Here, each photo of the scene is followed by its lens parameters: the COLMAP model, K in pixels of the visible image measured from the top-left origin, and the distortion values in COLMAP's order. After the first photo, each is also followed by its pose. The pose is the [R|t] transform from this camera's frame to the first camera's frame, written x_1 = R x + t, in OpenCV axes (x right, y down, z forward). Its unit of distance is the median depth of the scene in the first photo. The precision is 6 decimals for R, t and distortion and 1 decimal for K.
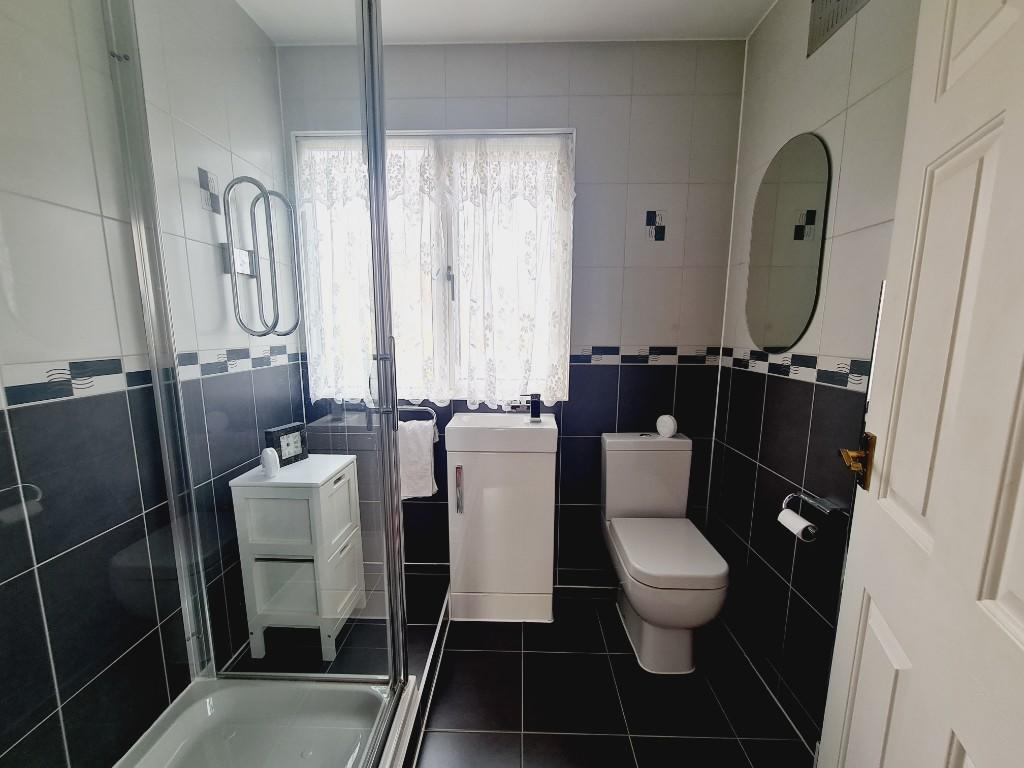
lens RADIAL K [[415.0, 0, 510.5], [0, 415.0, 394.6], [0, 0, 1]] dist [-0.009246, -0.000558]
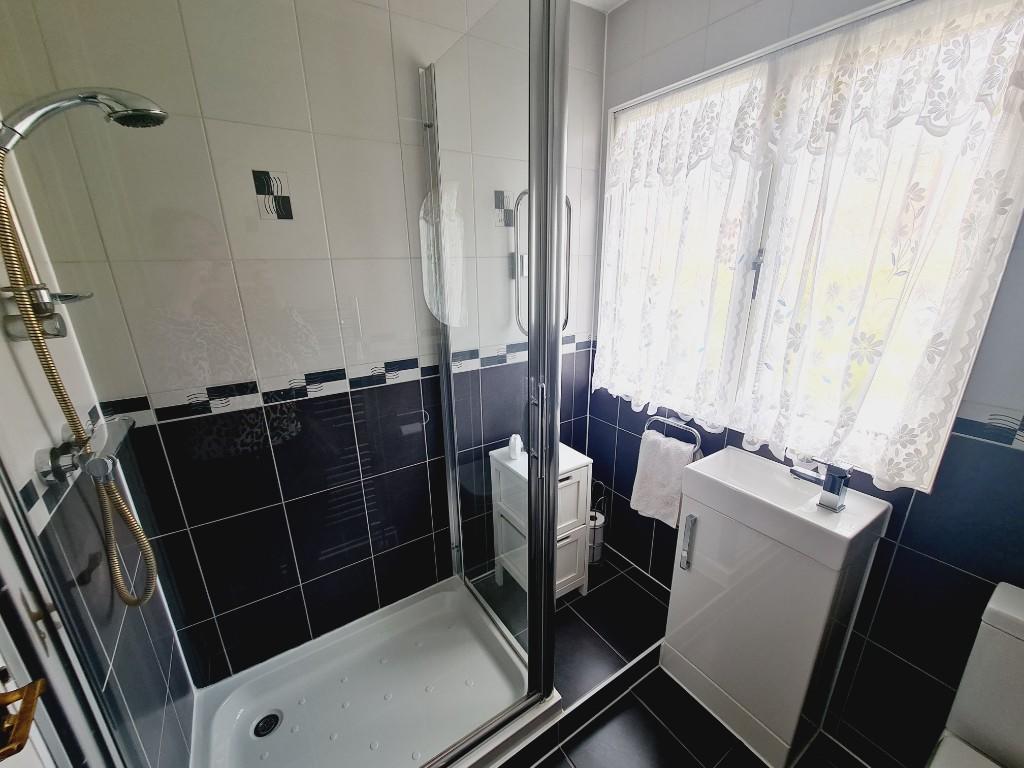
lens RADIAL K [[415.0, 0, 510.5], [0, 415.0, 394.6], [0, 0, 1]] dist [-0.009246, -0.000558]
pose [[0.573481, 0.240637, -0.783079, 0.232808], [-0.113377, 0.970000, 0.215047, -0.181157], [0.811336, -0.034542, 0.583559, 0.242019]]
